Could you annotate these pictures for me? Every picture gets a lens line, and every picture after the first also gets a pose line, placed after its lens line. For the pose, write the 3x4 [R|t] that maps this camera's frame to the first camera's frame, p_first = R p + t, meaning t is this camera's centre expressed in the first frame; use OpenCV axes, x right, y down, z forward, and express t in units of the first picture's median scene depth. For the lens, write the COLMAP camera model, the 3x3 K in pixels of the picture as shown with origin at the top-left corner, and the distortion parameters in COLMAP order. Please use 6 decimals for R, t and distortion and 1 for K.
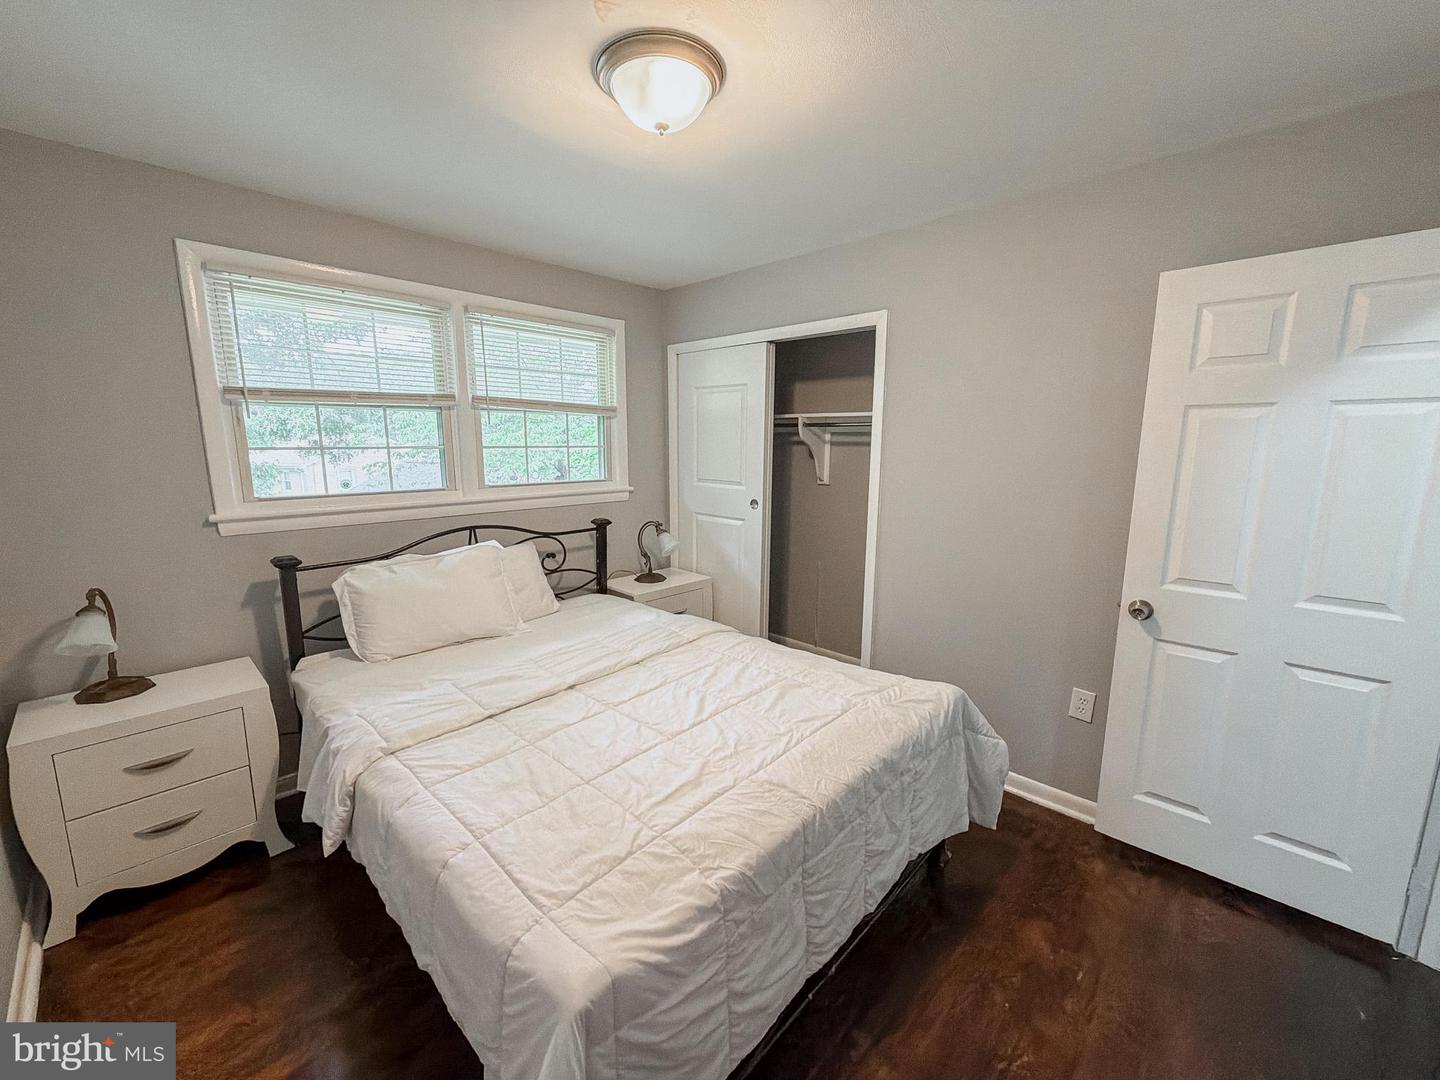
lens RADIAL K [[575.3, 0, 716.2], [0, 575.3, 538.8], [0, 0, 1]] dist [-0.001867, -0.000254]
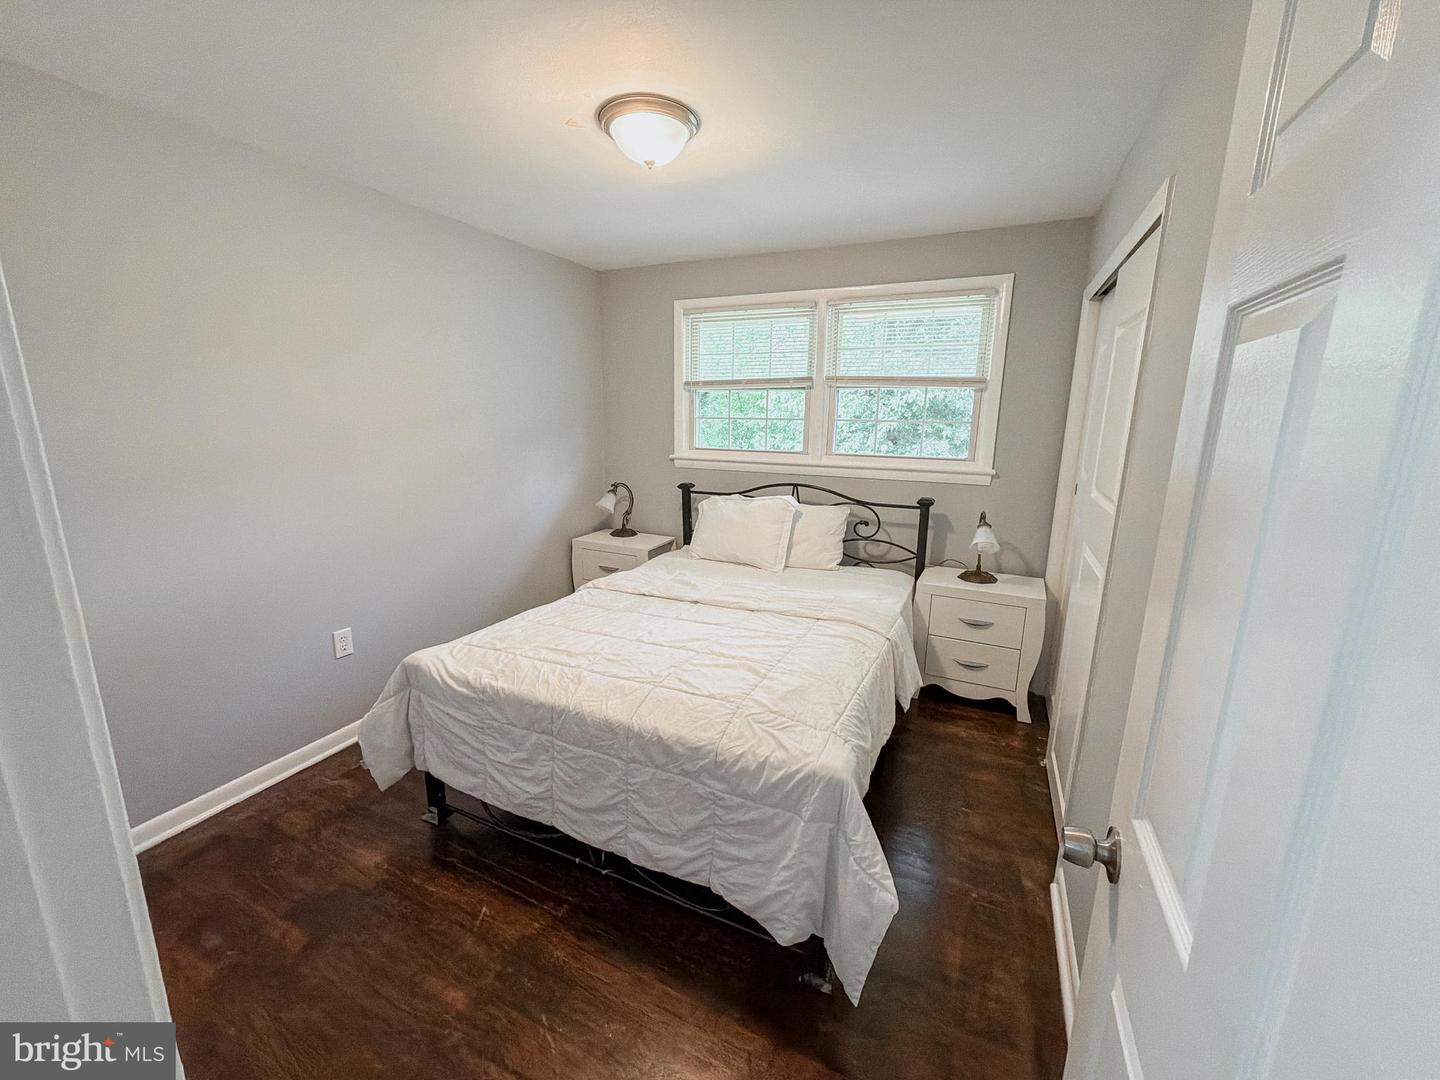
lens RADIAL K [[575.3, 0, 716.2], [0, 575.3, 538.8], [0, 0, 1]] dist [-0.001867, -0.000254]
pose [[0.318865, 0.206094, -0.925122, 0.814340], [-0.170655, 0.972605, 0.157852, -0.084851], [0.932310, 0.107543, 0.345300, 0.494936]]
